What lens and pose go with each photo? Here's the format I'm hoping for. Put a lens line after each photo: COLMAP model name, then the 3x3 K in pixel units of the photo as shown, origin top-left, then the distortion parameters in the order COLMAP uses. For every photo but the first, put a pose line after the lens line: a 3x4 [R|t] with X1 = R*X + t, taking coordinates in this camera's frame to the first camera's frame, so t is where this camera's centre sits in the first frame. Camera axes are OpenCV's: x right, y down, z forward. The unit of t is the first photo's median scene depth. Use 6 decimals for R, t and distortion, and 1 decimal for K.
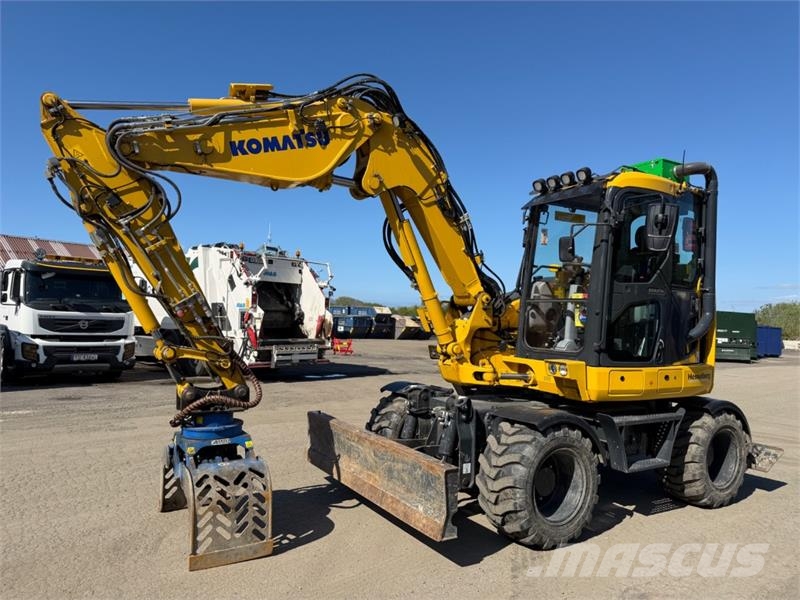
lens RADIAL K [[553.6, 0, 403.2], [0, 553.6, 305.1], [0, 0, 1]] dist [0.127423, -0.206206]
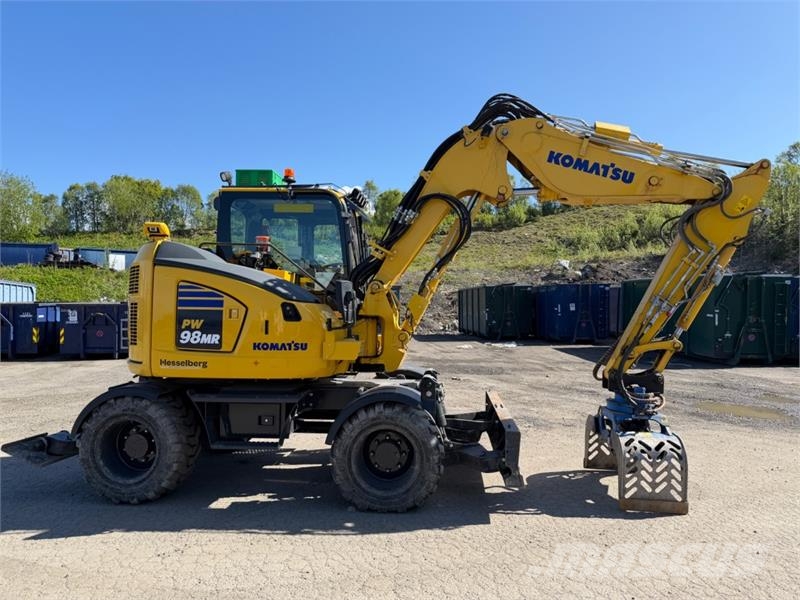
lens RADIAL K [[553.2, 0, 400.0], [0, 553.2, 300.0], [0, 0, 1]] dist [0.102160, -0.137595]
pose [[-0.799800, -0.028596, 0.599585, -0.552574], [-0.052235, 0.998391, -0.022061, 0.033601], [-0.597989, -0.048964, -0.800007, 1.908785]]
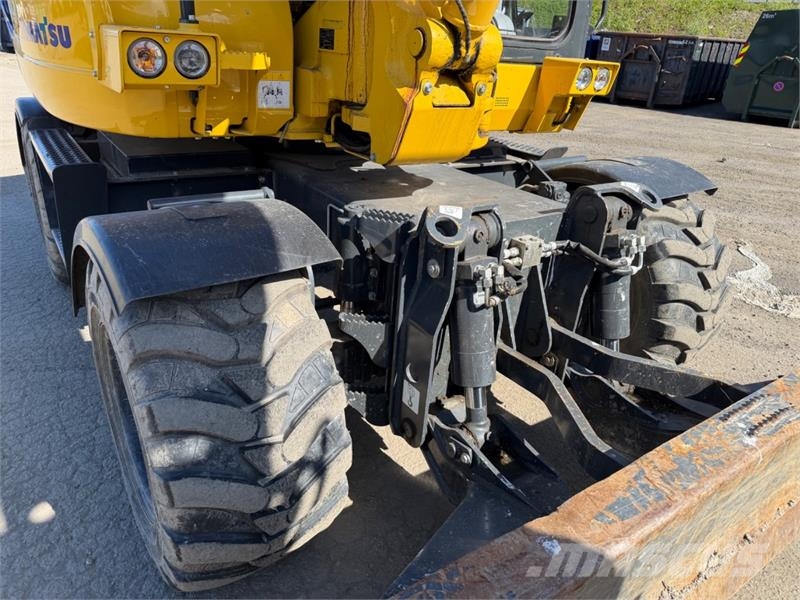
lens RADIAL K [[557.0, 0, 401.4], [0, 557.0, 303.5], [0, 0, 1]] dist [0.028416, -0.032048]
pose [[-0.041046, -0.467283, 0.883155, -0.243184], [-0.095234, 0.881705, 0.462090, 0.067366], [-0.994608, -0.065140, -0.080692, 1.080623]]
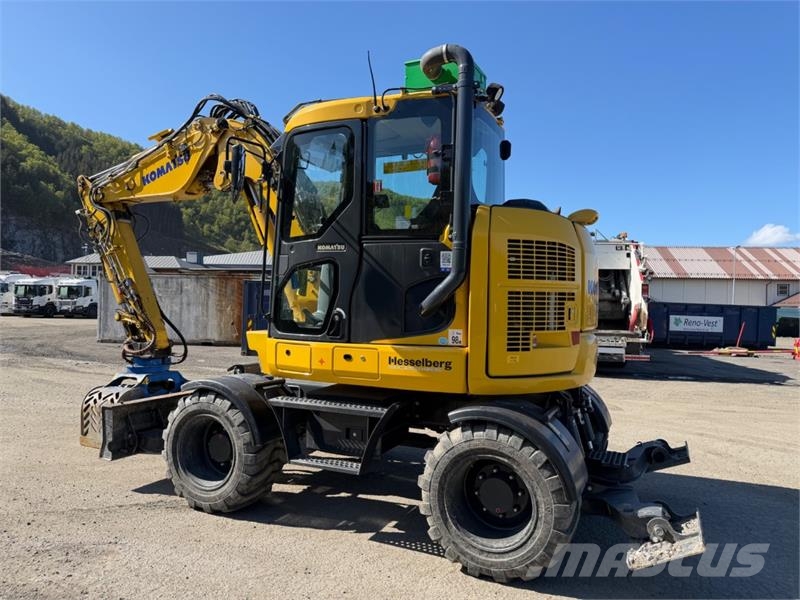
lens RADIAL K [[558.1, 0, 402.6], [0, 558.1, 303.0], [0, 0, 1]] dist [0.096796, -0.140357]
pose [[0.552270, -0.018058, -0.833469, 1.085529], [0.015576, 0.999814, -0.011341, 0.060012], [0.833520, -0.006719, 0.552449, 0.604409]]
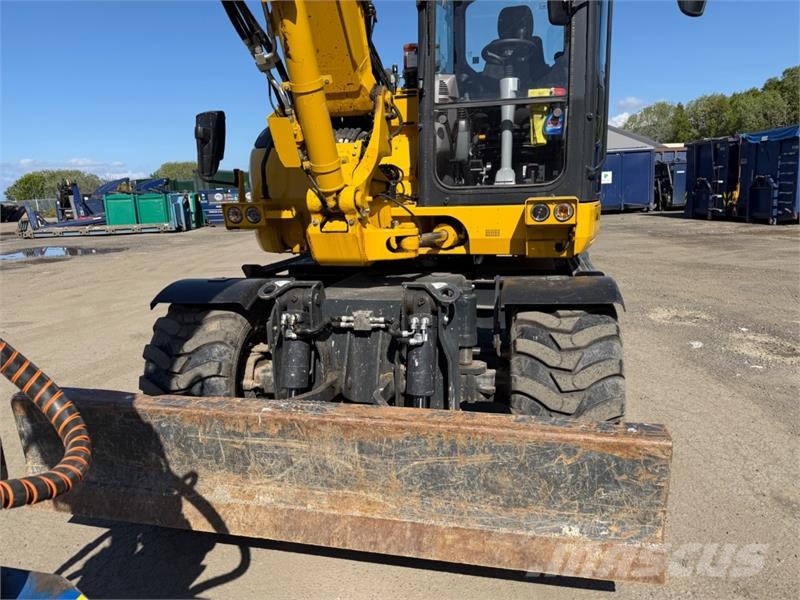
lens RADIAL K [[558.1, 0, 402.6], [0, 558.1, 303.0], [0, 0, 1]] dist [0.096796, -0.140357]
pose [[0.705419, -0.195003, 0.681438, -0.255102], [0.036554, 0.970139, 0.239779, 0.050719], [-0.707847, -0.144235, 0.691483, 0.602248]]
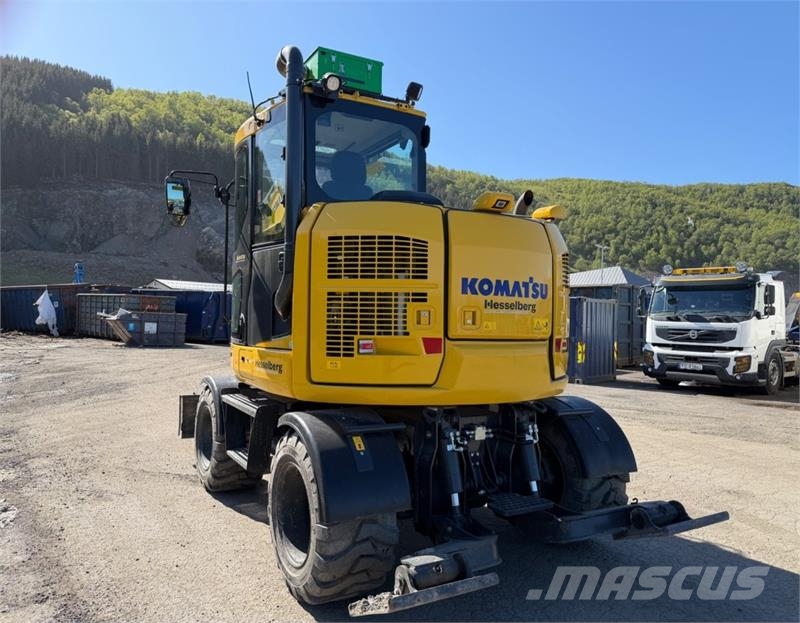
lens RADIAL K [[583.1, 0, 380.6], [0, 583.1, 304.2], [0, 0, 1]] dist [0.073930, -0.104967]
pose [[-0.057160, -0.055407, -0.996826, 1.247884], [0.001509, 0.998453, -0.055583, 0.090834], [0.998364, -0.004681, -0.056988, 1.181850]]
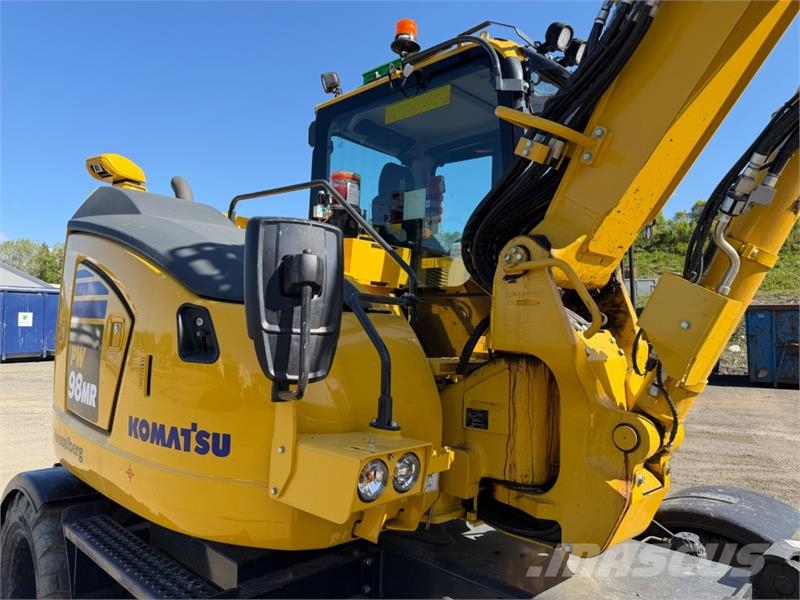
lens RADIAL K [[558.1, 0, 402.6], [0, 558.1, 303.0], [0, 0, 1]] dist [0.096796, -0.140357]
pose [[-0.245828, 0.004776, 0.969302, -0.182662], [-0.064749, 0.997673, -0.021337, 0.025267], [-0.967148, -0.068006, -0.244947, 1.248607]]
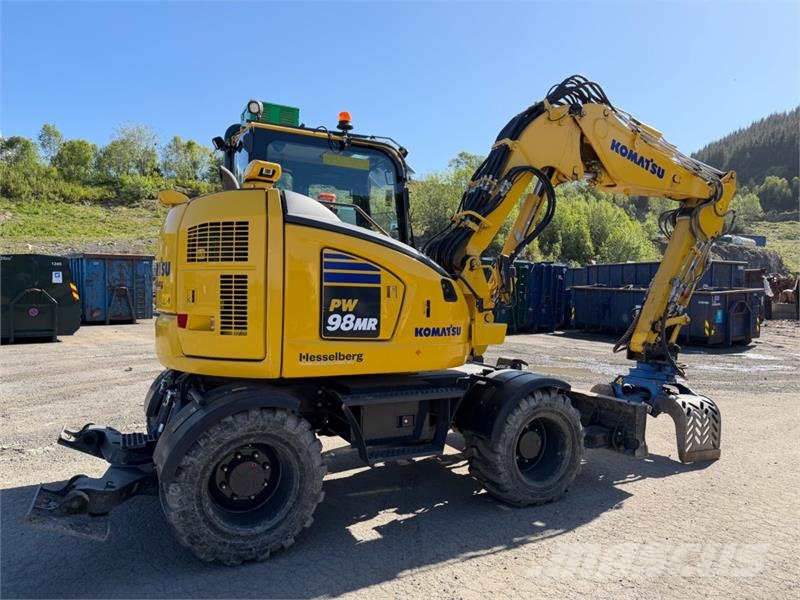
lens RADIAL K [[553.2, 0, 400.0], [0, 553.2, 300.0], [0, 0, 1]] dist [0.102160, -0.137595]
pose [[-0.994247, -0.052794, 0.093199, 0.140769], [-0.053846, 0.998510, -0.008816, 0.066598], [-0.092594, -0.013783, -0.995609, 2.053668]]
